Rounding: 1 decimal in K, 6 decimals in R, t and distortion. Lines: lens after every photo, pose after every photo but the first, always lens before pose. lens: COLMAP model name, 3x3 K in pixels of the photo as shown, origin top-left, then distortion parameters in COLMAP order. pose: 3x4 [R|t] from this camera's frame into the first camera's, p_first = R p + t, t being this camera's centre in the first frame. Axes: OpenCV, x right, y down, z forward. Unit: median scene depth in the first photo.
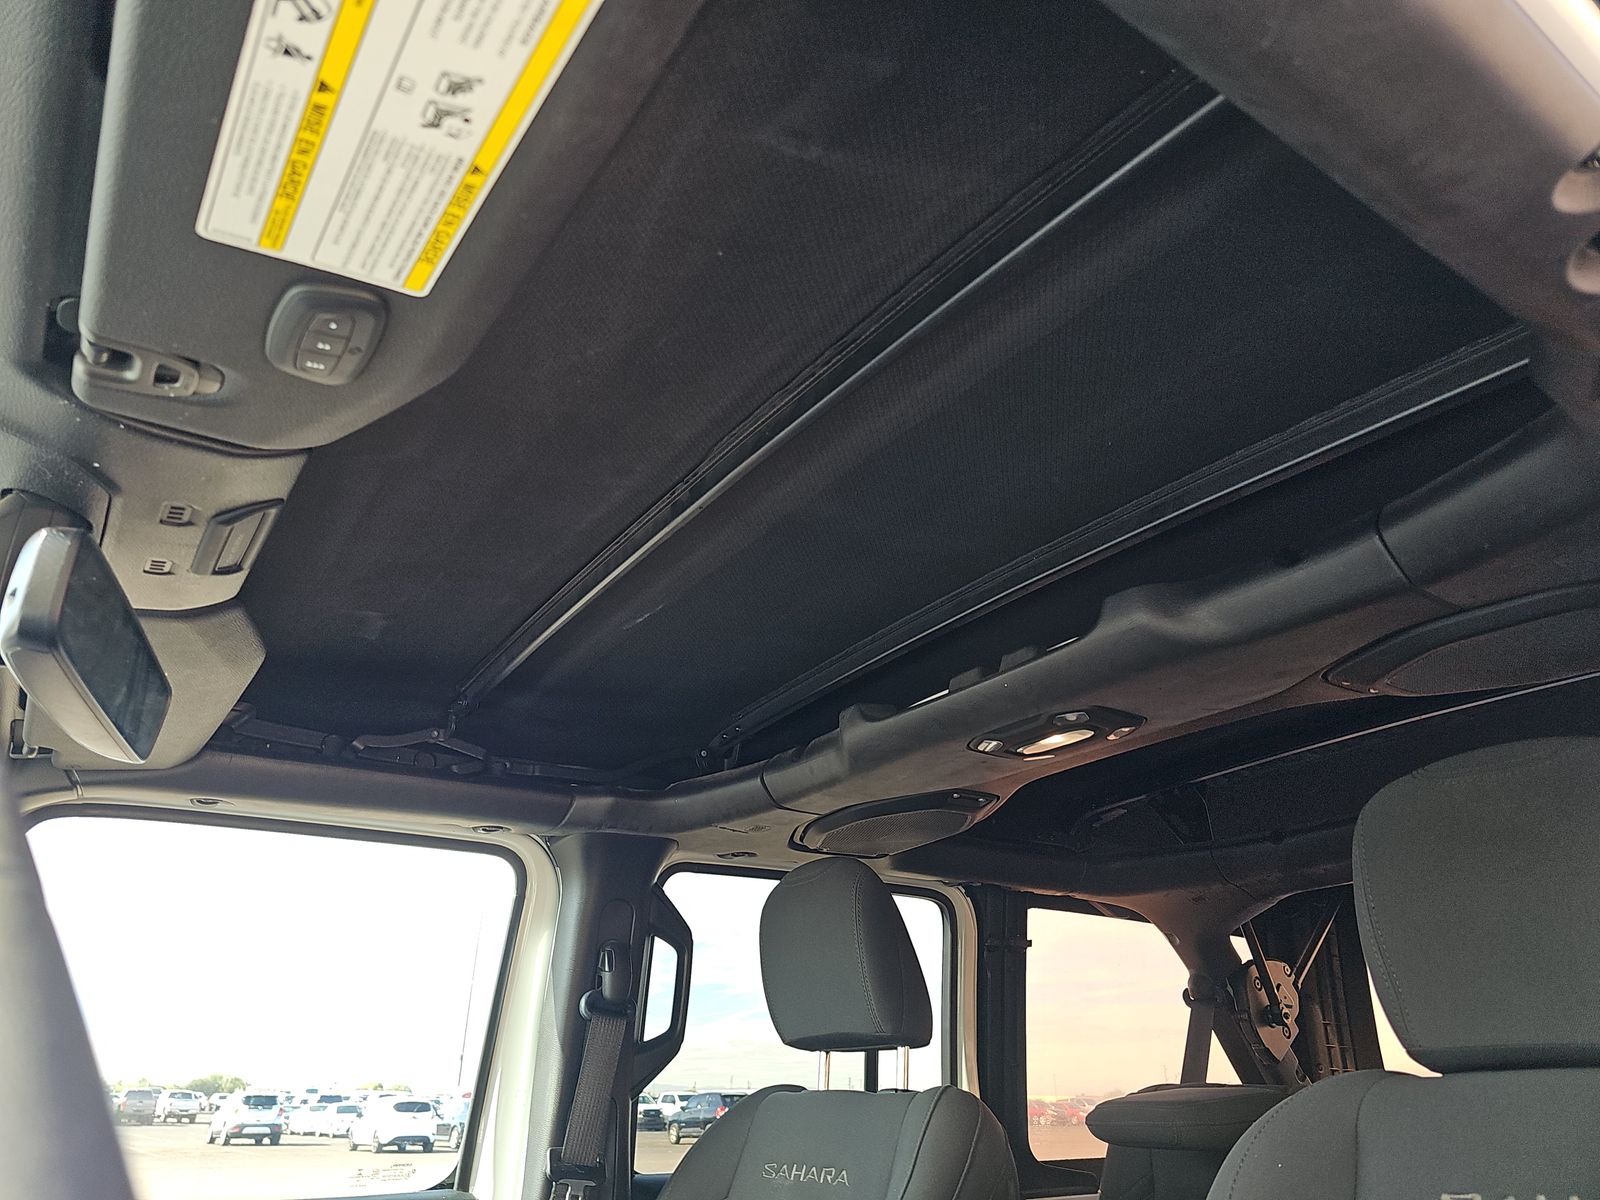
lens RADIAL K [[1022.4, 0, 800.0], [0, 1022.4, 600.0], [0, 0, 1]] dist [-0.000806, -0.001219]
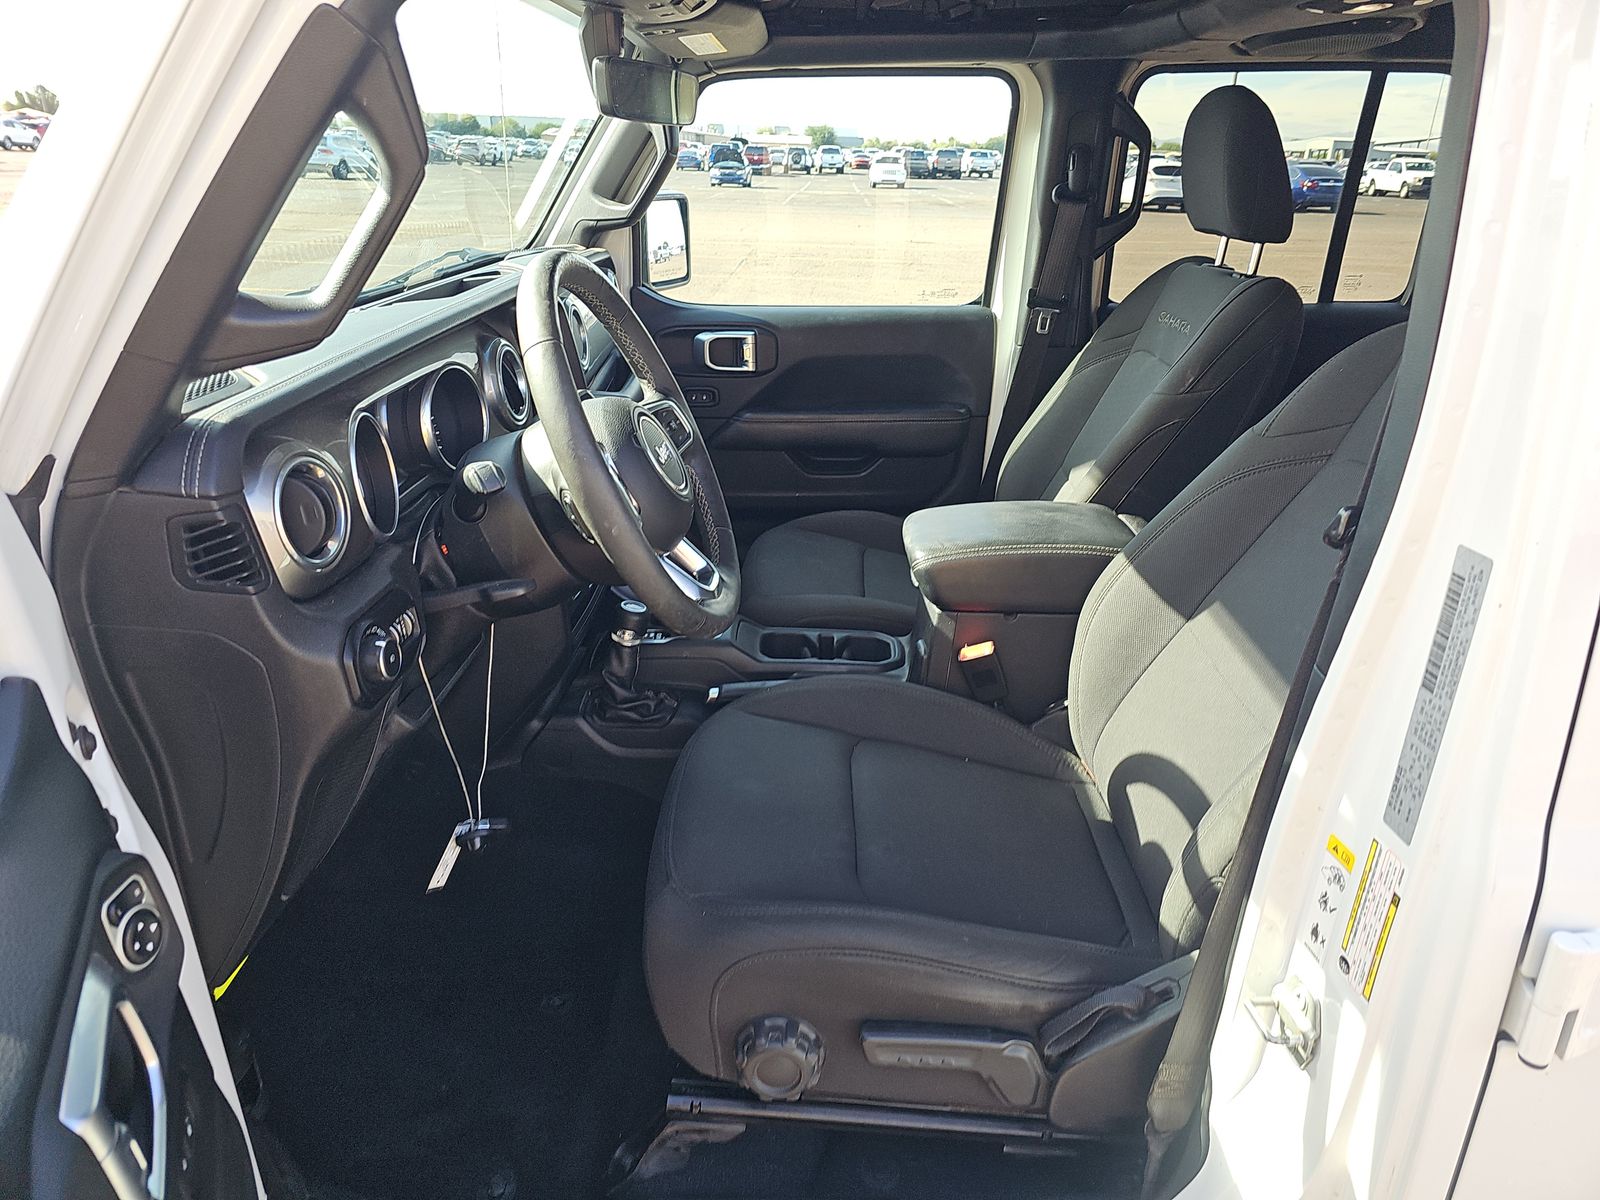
lens RADIAL K [[1022.4, 0, 800.0], [0, 1022.4, 600.0], [0, 0, 1]] dist [-0.000806, -0.001219]
pose [[0.789305, 0.252135, -0.559844, 0.388026], [0.261385, 0.687068, 0.677950, -0.228908], [0.555586, -0.681444, 0.476401, -0.201175]]
